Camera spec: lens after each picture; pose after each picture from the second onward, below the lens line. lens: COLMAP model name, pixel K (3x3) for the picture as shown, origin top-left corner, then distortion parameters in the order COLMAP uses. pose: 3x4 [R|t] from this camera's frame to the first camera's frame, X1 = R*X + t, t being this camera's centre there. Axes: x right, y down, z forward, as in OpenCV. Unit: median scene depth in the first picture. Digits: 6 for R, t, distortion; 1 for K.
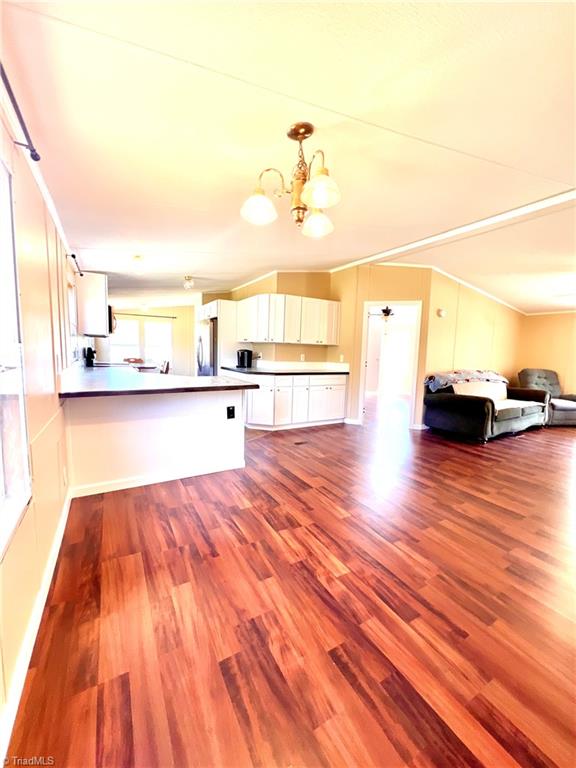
lens RADIAL K [[308.1, 0, 286.4], [0, 308.1, 384.7], [0, 0, 1]] dist [-0.002418, 0.000729]
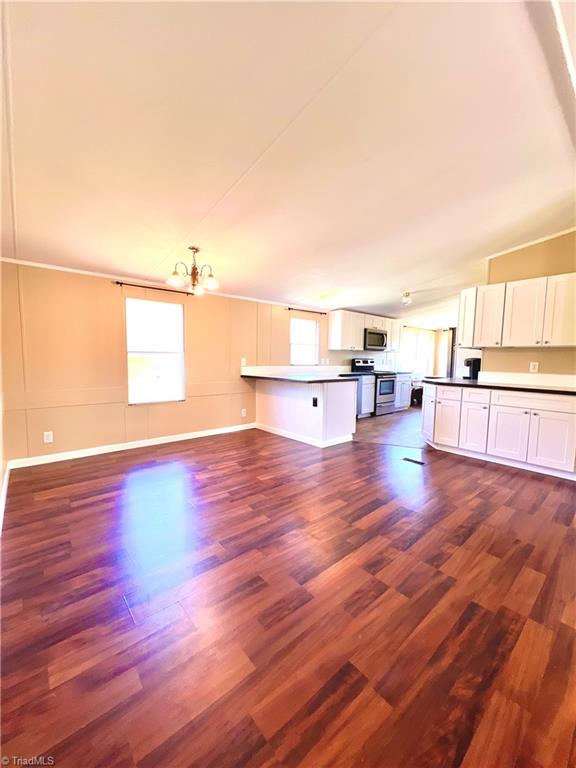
lens RADIAL K [[308.1, 0, 286.4], [0, 308.1, 384.7], [0, 0, 1]] dist [-0.002418, 0.000729]
pose [[0.186913, 0.059020, -0.980602, 1.052167], [-0.118345, 0.992277, 0.037165, -0.018407], [0.975222, 0.109103, 0.192454, 0.590726]]
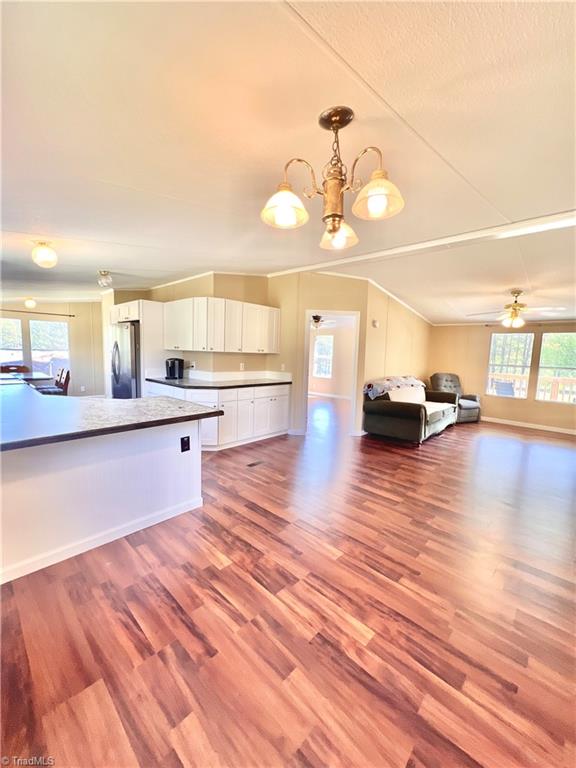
lens RADIAL K [[308.1, 0, 286.4], [0, 308.1, 384.7], [0, 0, 1]] dist [-0.002418, 0.000729]
pose [[0.958413, -0.030225, 0.283780, -0.144201], [0.028964, 0.999543, 0.008640, -0.065993], [-0.283912, -0.000061, 0.958850, 0.122513]]
